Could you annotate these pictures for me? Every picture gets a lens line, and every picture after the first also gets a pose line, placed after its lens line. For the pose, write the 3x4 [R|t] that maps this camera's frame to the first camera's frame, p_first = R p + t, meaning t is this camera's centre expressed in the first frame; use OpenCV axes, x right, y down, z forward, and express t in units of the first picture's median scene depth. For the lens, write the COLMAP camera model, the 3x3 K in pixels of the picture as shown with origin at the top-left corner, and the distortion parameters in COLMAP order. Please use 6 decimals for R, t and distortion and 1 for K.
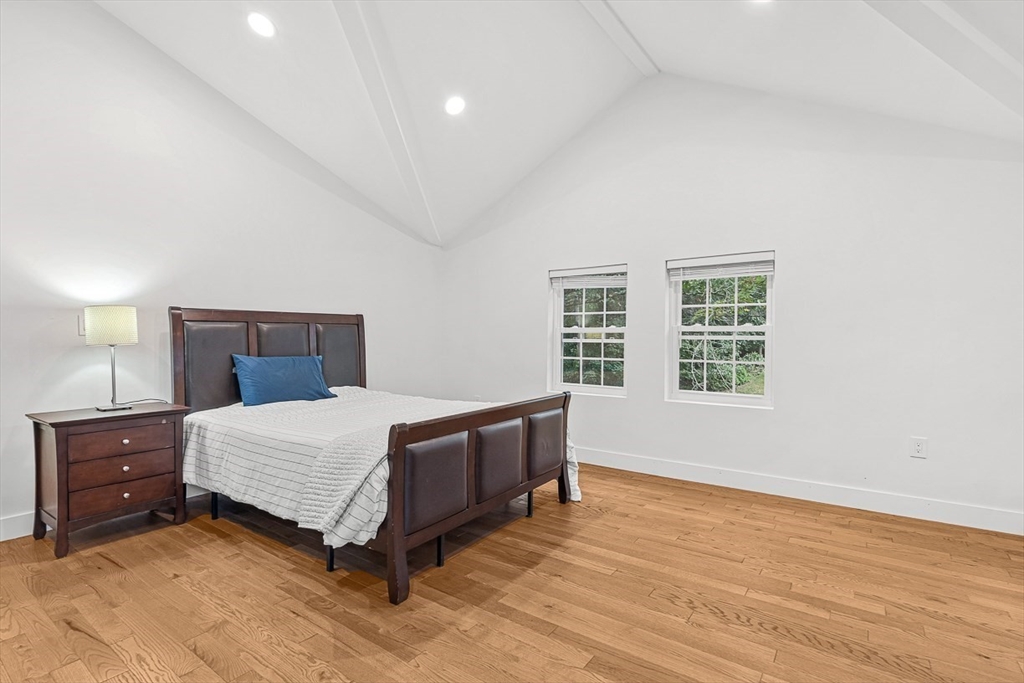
lens RADIAL K [[494.7, 0, 502.9], [0, 494.7, 339.0], [0, 0, 1]] dist [0.025433, -0.000049]
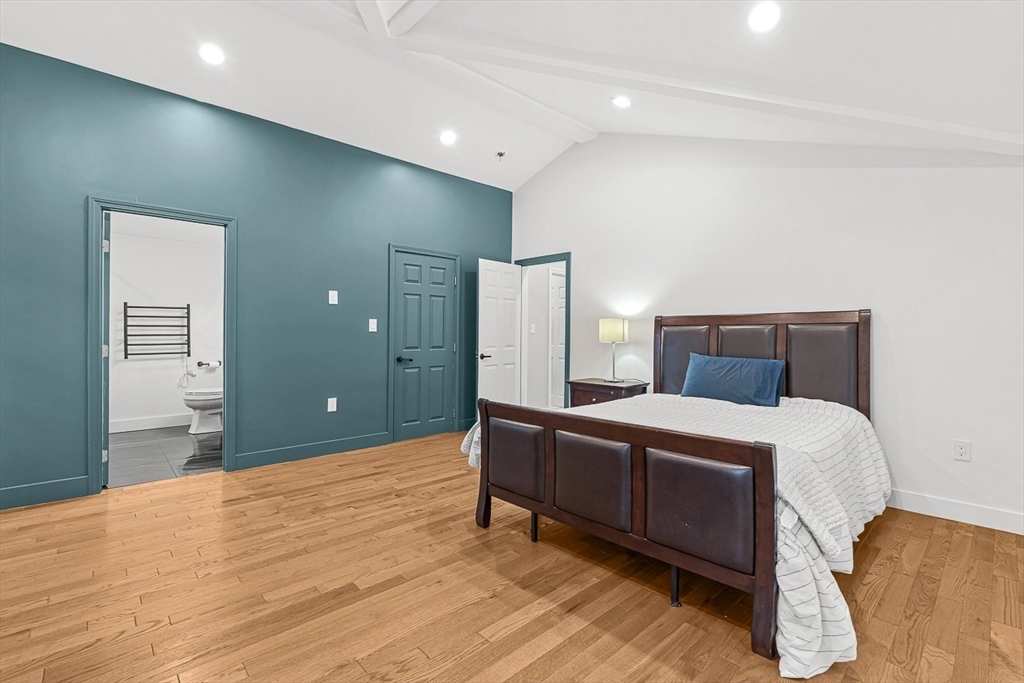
lens RADIAL K [[454.9, 0, 511.6], [0, 454.9, 339.1], [0, 0, 1]] dist [-0.005231, -0.000102]
pose [[-0.185079, -0.001522, -0.982722, 0.806482], [-0.016683, 0.999860, 0.001594, 0.005466], [0.982582, 0.016690, -0.185079, 1.039191]]
